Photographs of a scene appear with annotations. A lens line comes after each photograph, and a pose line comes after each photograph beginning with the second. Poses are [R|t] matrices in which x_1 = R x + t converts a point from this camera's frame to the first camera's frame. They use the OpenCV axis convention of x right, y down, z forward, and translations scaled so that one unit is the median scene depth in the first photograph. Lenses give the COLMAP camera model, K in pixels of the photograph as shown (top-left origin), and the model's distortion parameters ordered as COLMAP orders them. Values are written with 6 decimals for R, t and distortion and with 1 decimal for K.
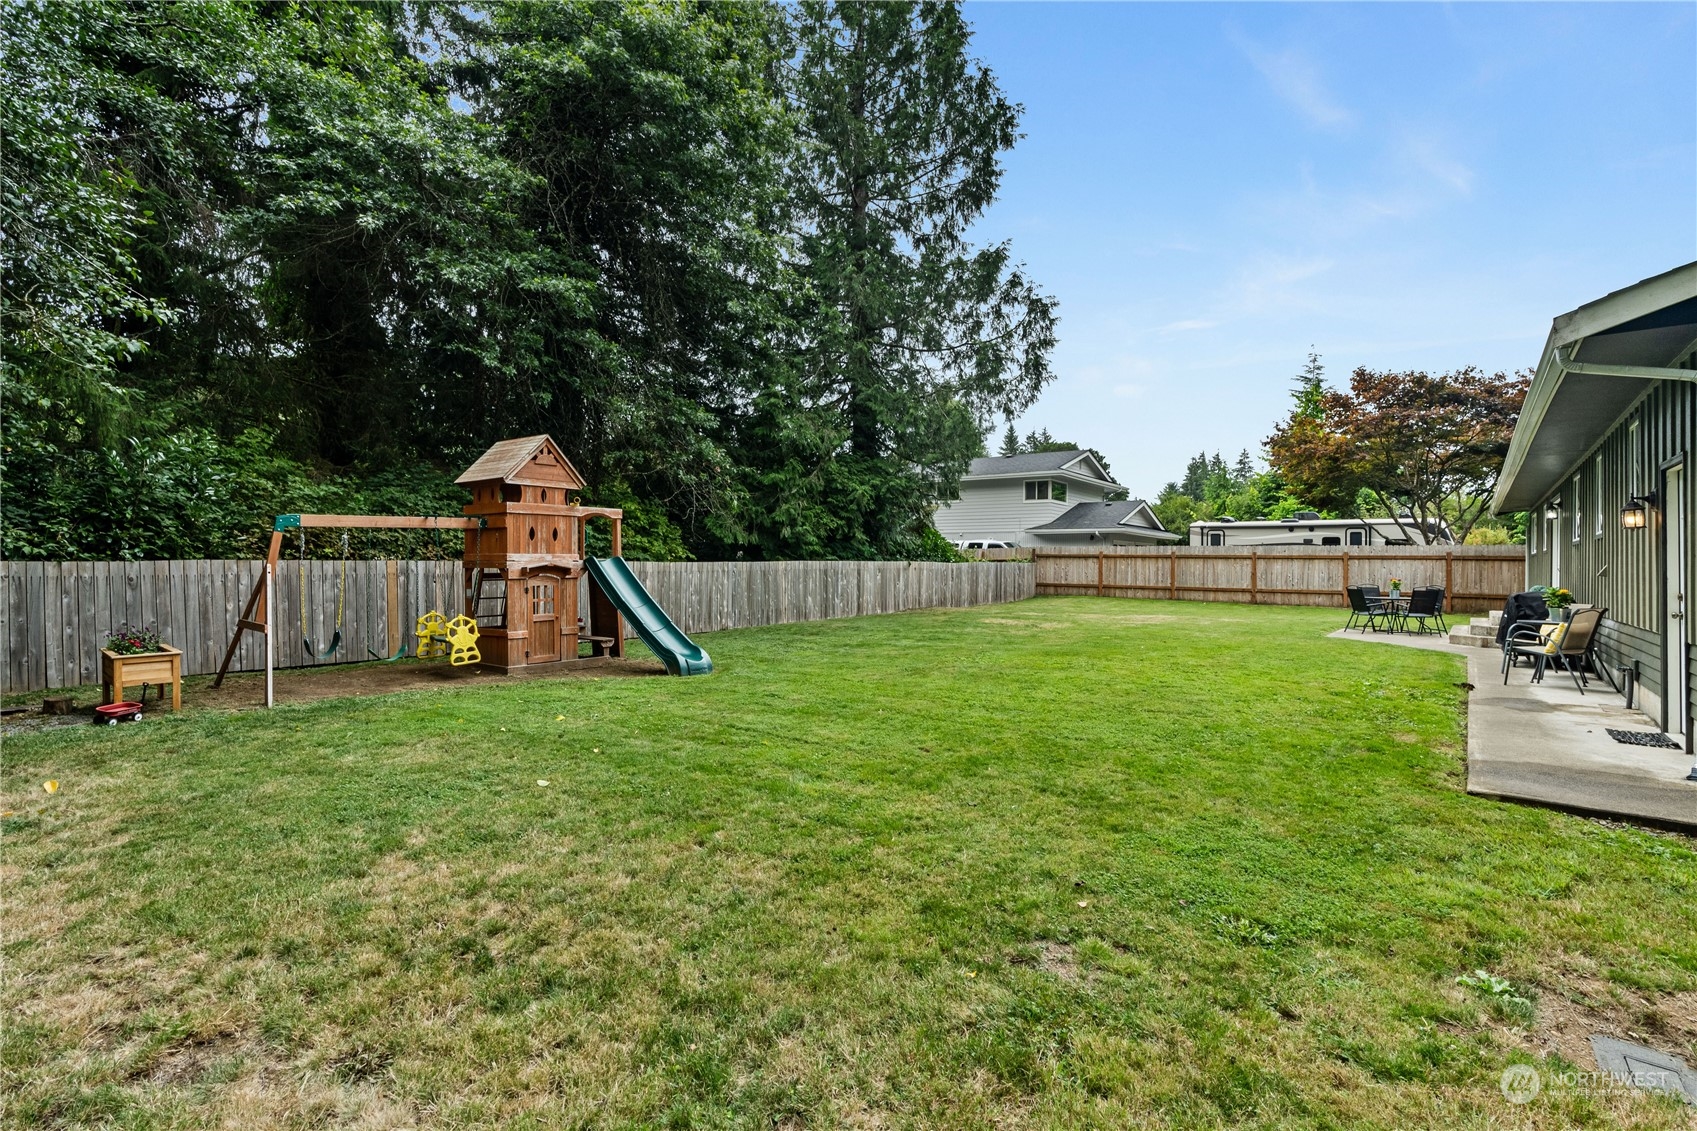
lens RADIAL K [[782.7, 0, 857.1], [0, 782.7, 575.7], [0, 0, 1]] dist [-0.004573, 0.000187]
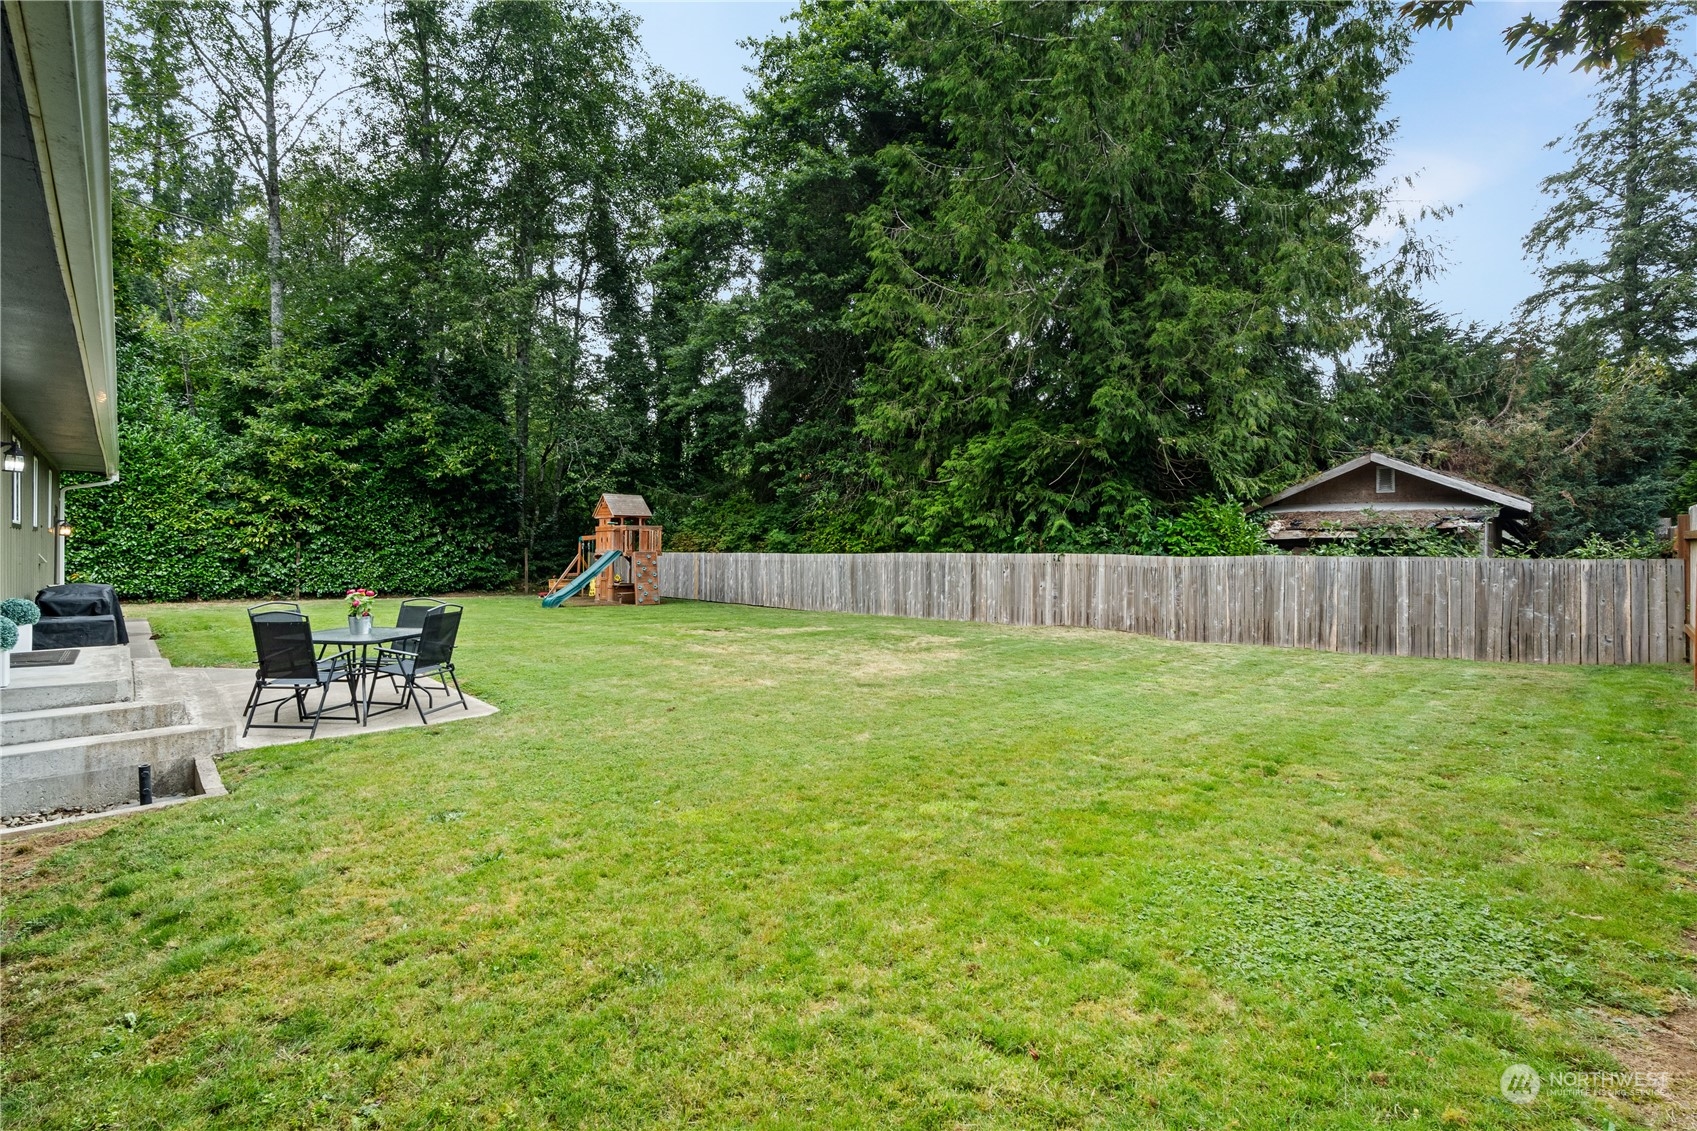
lens RADIAL K [[782.7, 0, 852.7], [0, 782.7, 531.6], [0, 0, 1]] dist [-0.004573, 0.000187]
pose [[-0.153179, -0.026188, -0.987851, 0.632028], [-0.017659, 0.999562, -0.023760, -0.015230], [0.988041, 0.013805, -0.153574, 0.782310]]
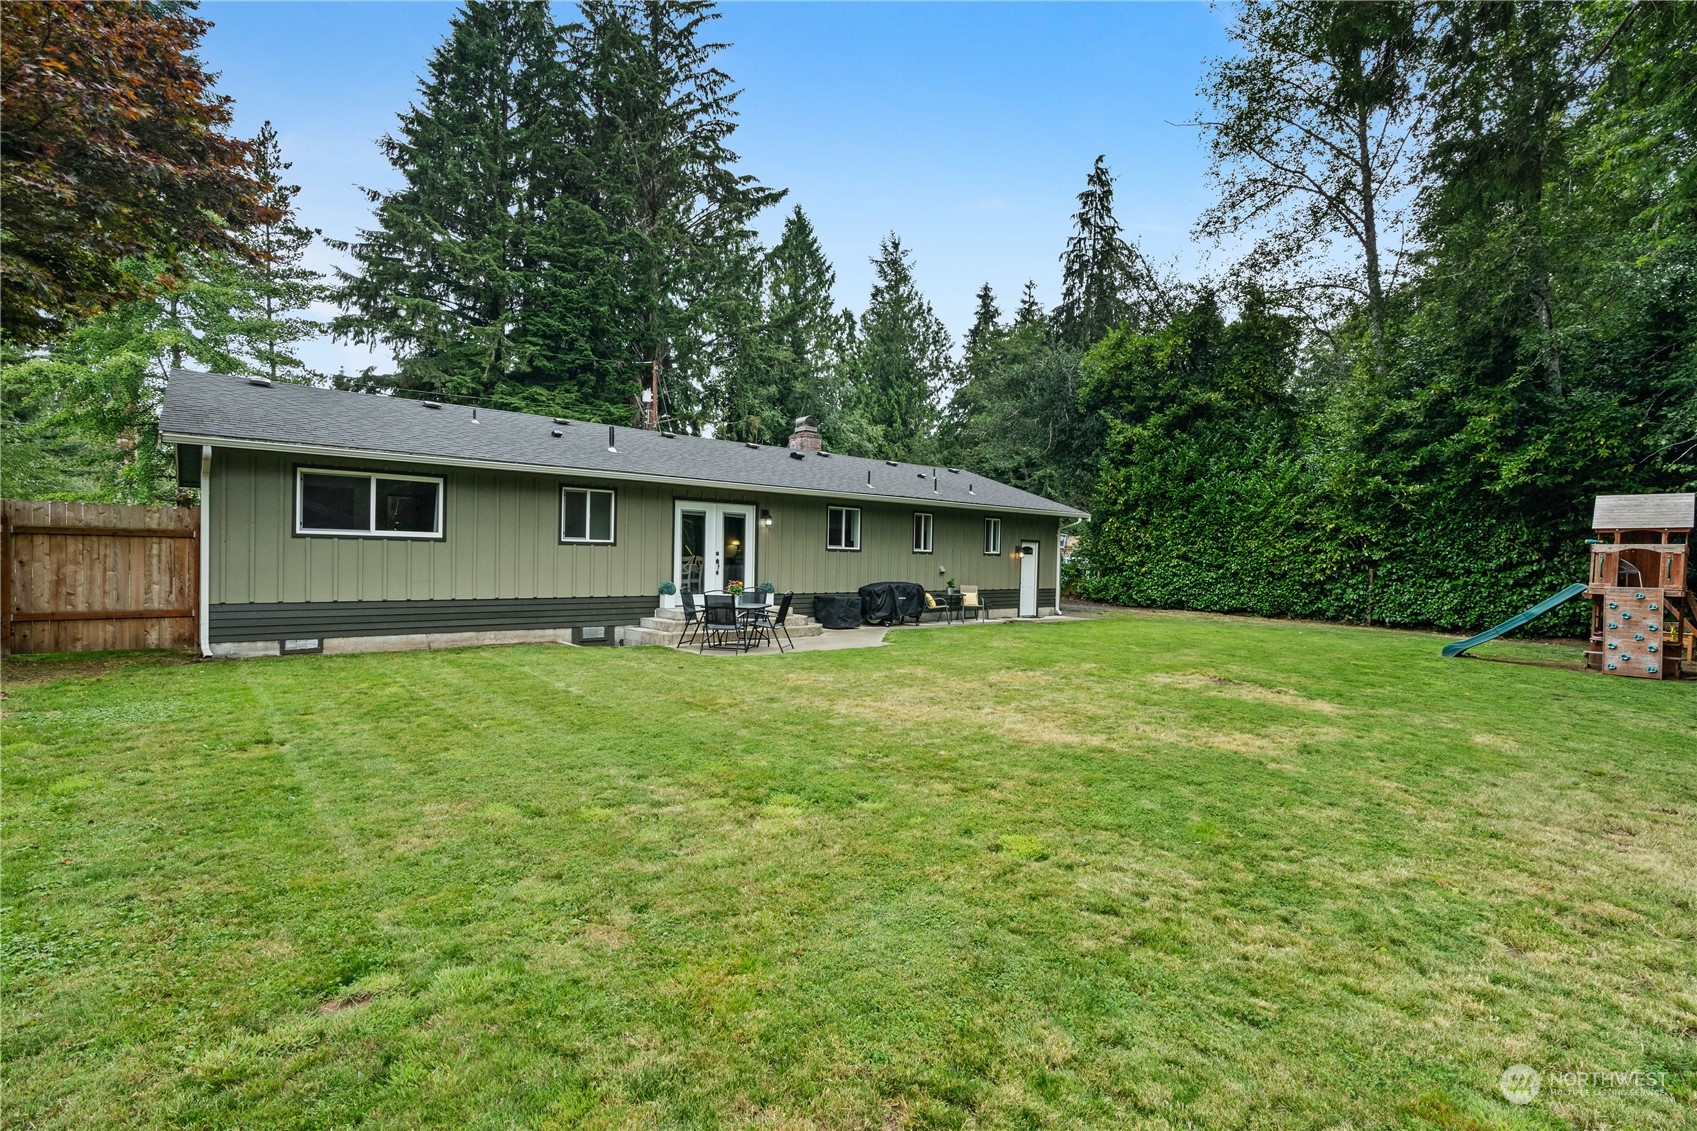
lens RADIAL K [[782.7, 0, 854.3], [0, 782.7, 565.8], [0, 0, 1]] dist [-0.004573, 0.000187]
pose [[-0.978398, -0.034127, 0.203896, 0.236775], [-0.030002, 0.999279, 0.023288, -0.020070], [-0.204543, 0.016668, -0.978716, 1.022495]]
